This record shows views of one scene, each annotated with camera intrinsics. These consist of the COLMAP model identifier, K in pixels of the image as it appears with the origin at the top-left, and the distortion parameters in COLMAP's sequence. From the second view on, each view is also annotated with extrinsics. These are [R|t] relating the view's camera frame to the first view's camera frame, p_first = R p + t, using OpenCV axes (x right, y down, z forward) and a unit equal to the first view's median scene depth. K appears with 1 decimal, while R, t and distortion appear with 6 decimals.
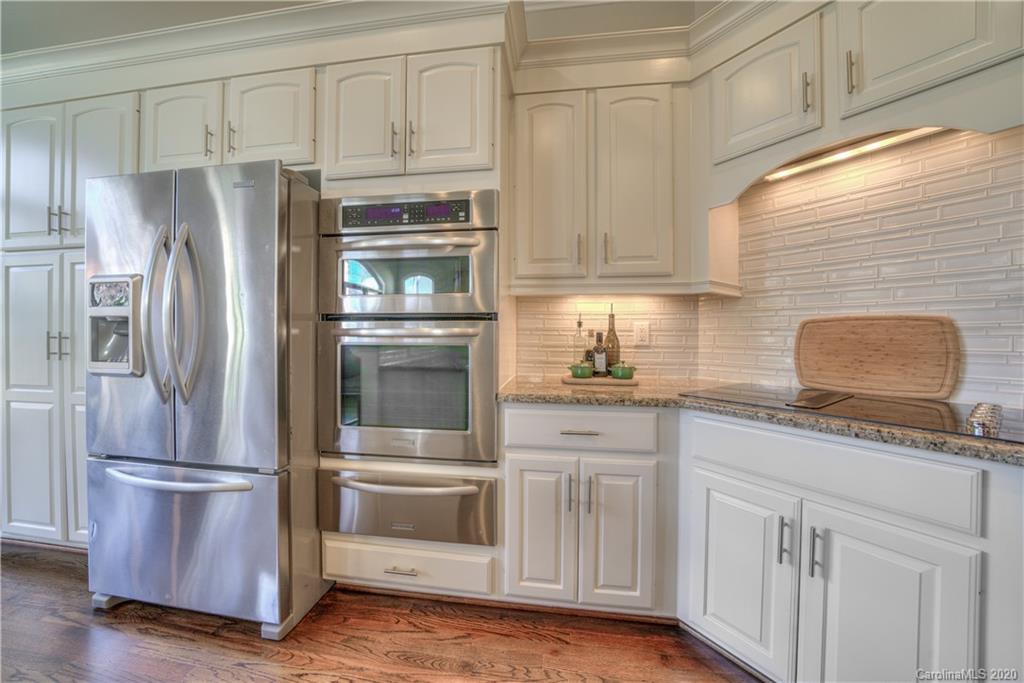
lens RADIAL K [[357.5, 0, 514.4], [0, 357.5, 336.2], [0, 0, 1]] dist [-0.030671, 0.003781]
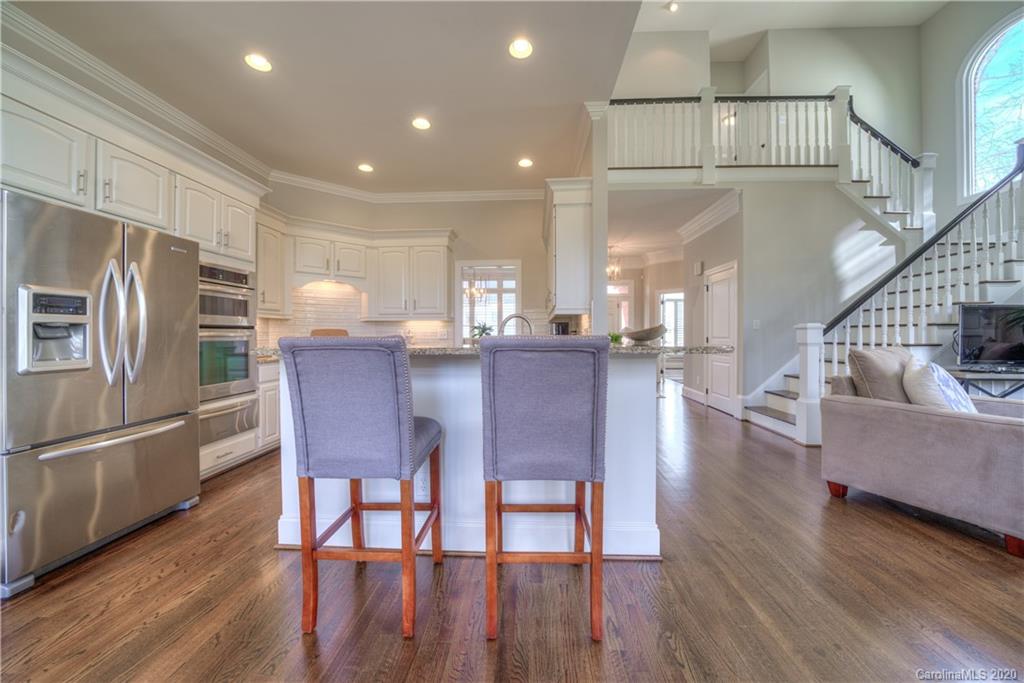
lens RADIAL K [[357.5, 0, 514.4], [0, 357.5, 336.2], [0, 0, 1]] dist [-0.030671, 0.003781]
pose [[-0.082308, -0.008482, 0.996571, -2.356079], [0.002717, 0.999958, 0.008736, -0.013075], [-0.996603, 0.003427, -0.082282, -0.463318]]
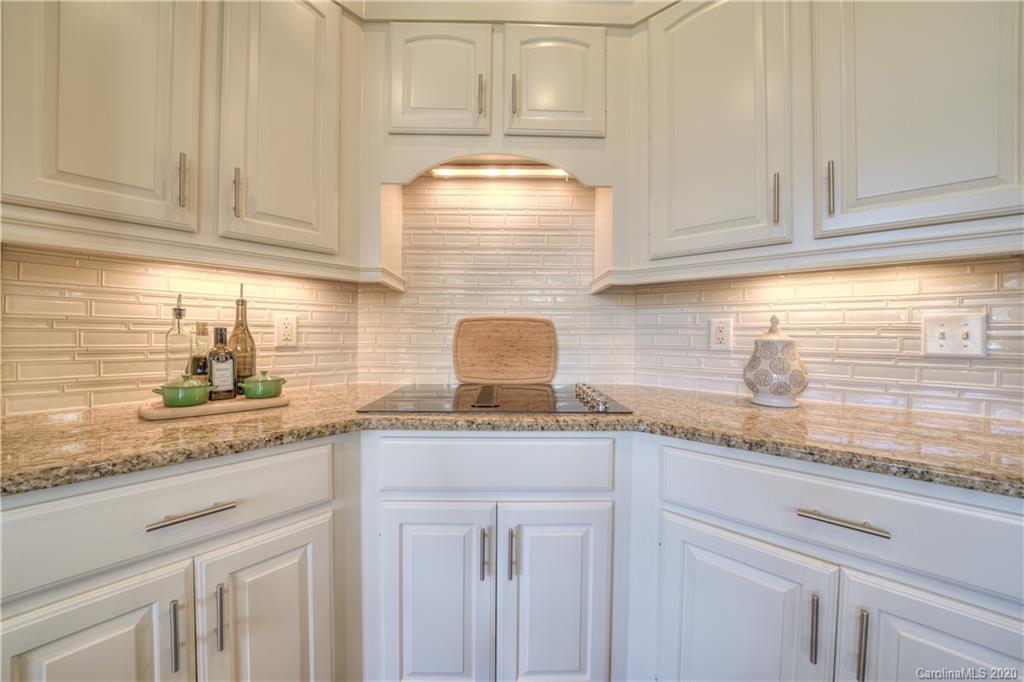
lens RADIAL K [[362.2, 0, 504.9], [0, 362.2, 335.8], [0, 0, 1]] dist [-0.030293, 0.003646]
pose [[0.568356, -0.002216, 0.822780, 0.012690], [-0.001702, 0.999991, 0.003869, 0.000410], [-0.822781, -0.003599, 0.568348, 0.284684]]
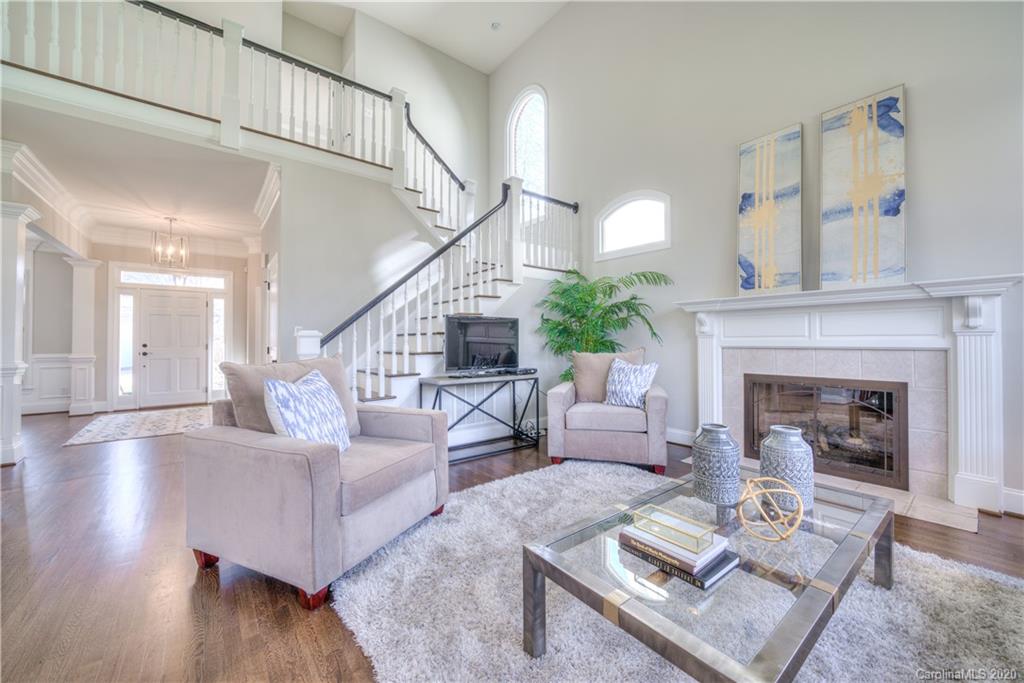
lens RADIAL K [[386.7, 0, 514.8], [0, 386.7, 335.9], [0, 0, 1]] dist [-0.013574, 0.000426]
pose [[-0.727277, 0.009995, 0.686272, -2.546103], [0.003960, 0.999938, -0.010367, -0.015782], [-0.686333, -0.004822, -0.727271, -1.930140]]
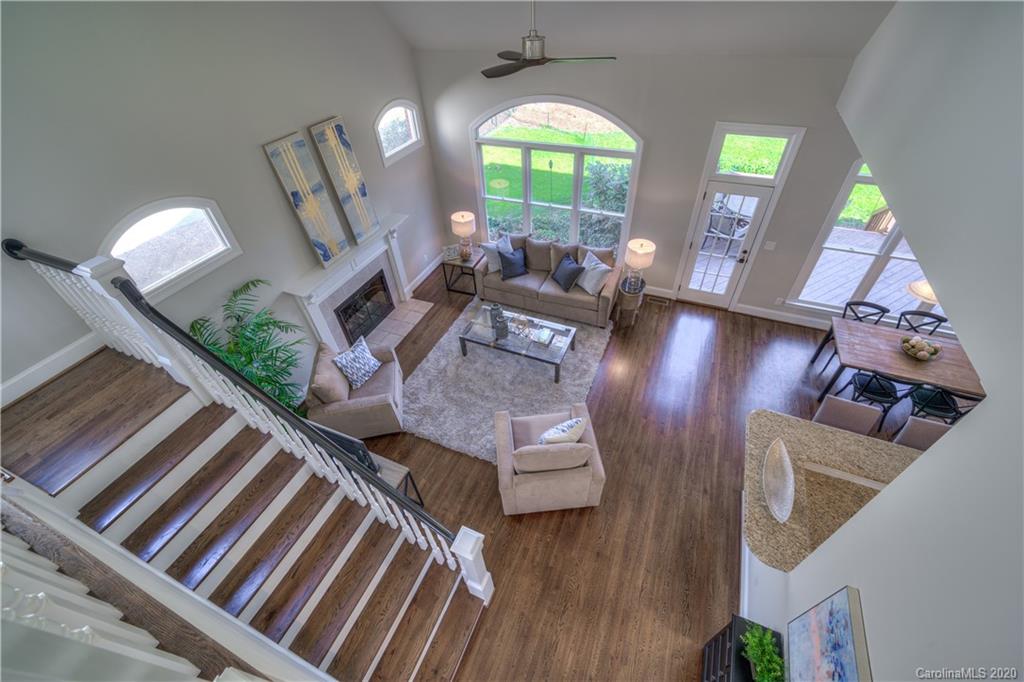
lens RADIAL K [[415.9, 0, 511.1], [0, 415.9, 336.5], [0, 0, 1]] dist [-0.002268, -0.000452]
pose [[-0.265892, 0.654180, -0.708061, 0.743069], [0.048192, 0.742603, 0.667996, -2.265670], [0.962797, 0.143492, -0.228978, -2.209470]]
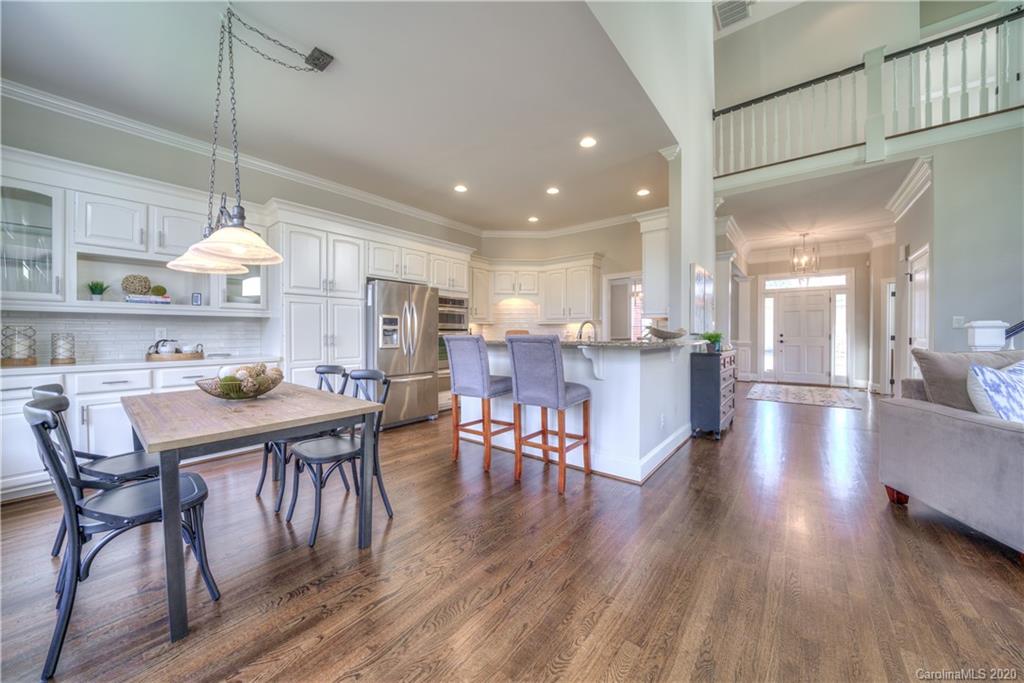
lens RADIAL K [[357.5, 0, 514.4], [0, 357.5, 336.2], [0, 0, 1]] dist [-0.030671, 0.003781]
pose [[0.514765, -0.009523, 0.857278, -3.105771], [0.003267, 0.999953, 0.009145, -0.016102], [-0.857325, -0.001907, 0.514772, -1.460342]]
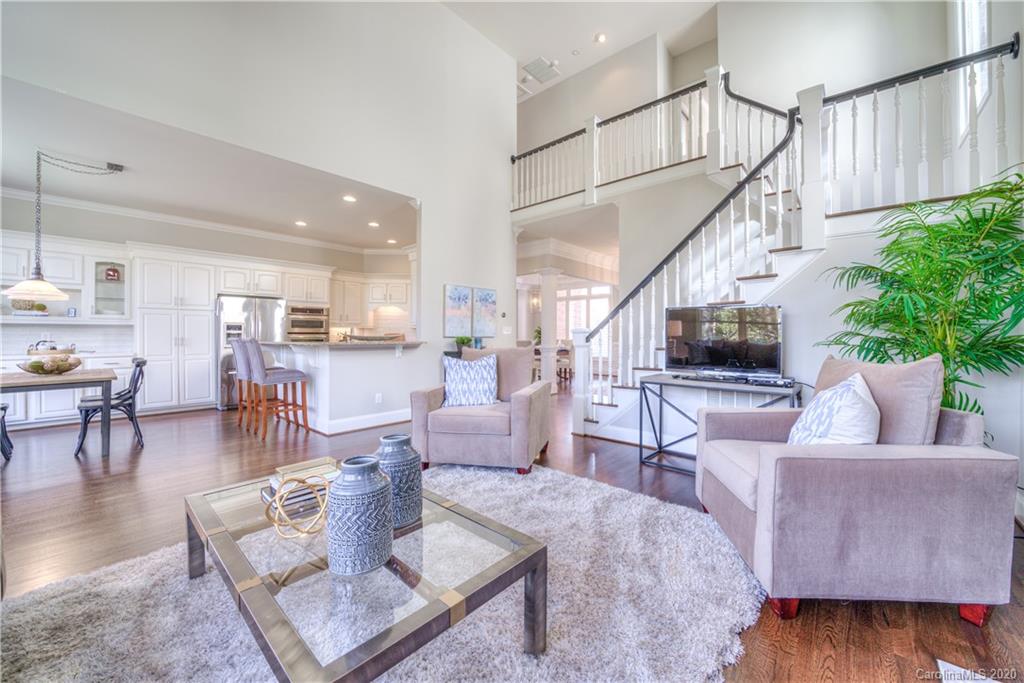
lens RADIAL K [[377.9, 0, 552.4], [0, 377.9, 335.8], [0, 0, 1]] dist [-0.026173, 0.000417]
pose [[0.509733, -0.003429, 0.860326, -2.822058], [0.002475, 0.999994, 0.002519, -0.022210], [-0.860329, 0.000845, 0.509738, -4.143046]]
